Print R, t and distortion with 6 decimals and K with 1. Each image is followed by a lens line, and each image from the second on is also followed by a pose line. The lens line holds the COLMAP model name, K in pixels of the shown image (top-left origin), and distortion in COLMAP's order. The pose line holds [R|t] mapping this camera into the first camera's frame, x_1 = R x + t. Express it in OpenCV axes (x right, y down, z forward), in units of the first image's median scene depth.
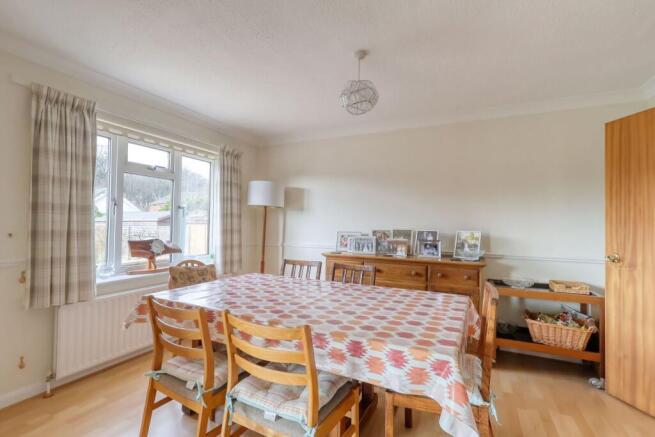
lens RADIAL K [[306.0, 0, 327.5], [0, 306.0, 218.5], [0, 0, 1]] dist [-0.000630, 0.000344]
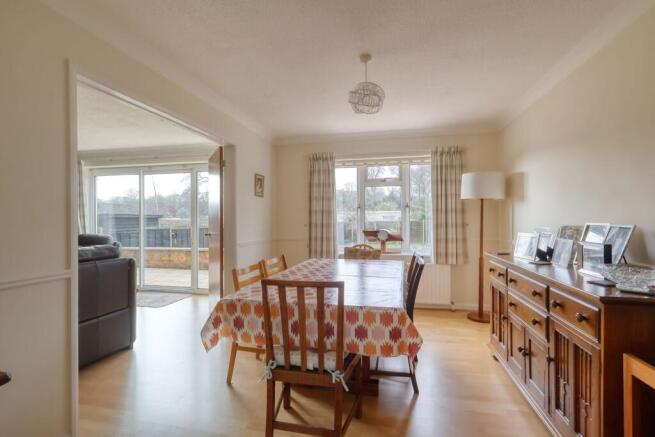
lens RADIAL K [[306.0, 0, 327.5], [0, 306.0, 218.5], [0, 0, 1]] dist [-0.000630, 0.000344]
pose [[0.210425, -0.013929, -0.977511, 0.749937], [0.028429, 0.999563, -0.008123, 0.017674], [0.977197, -0.026080, 0.210729, 0.442297]]
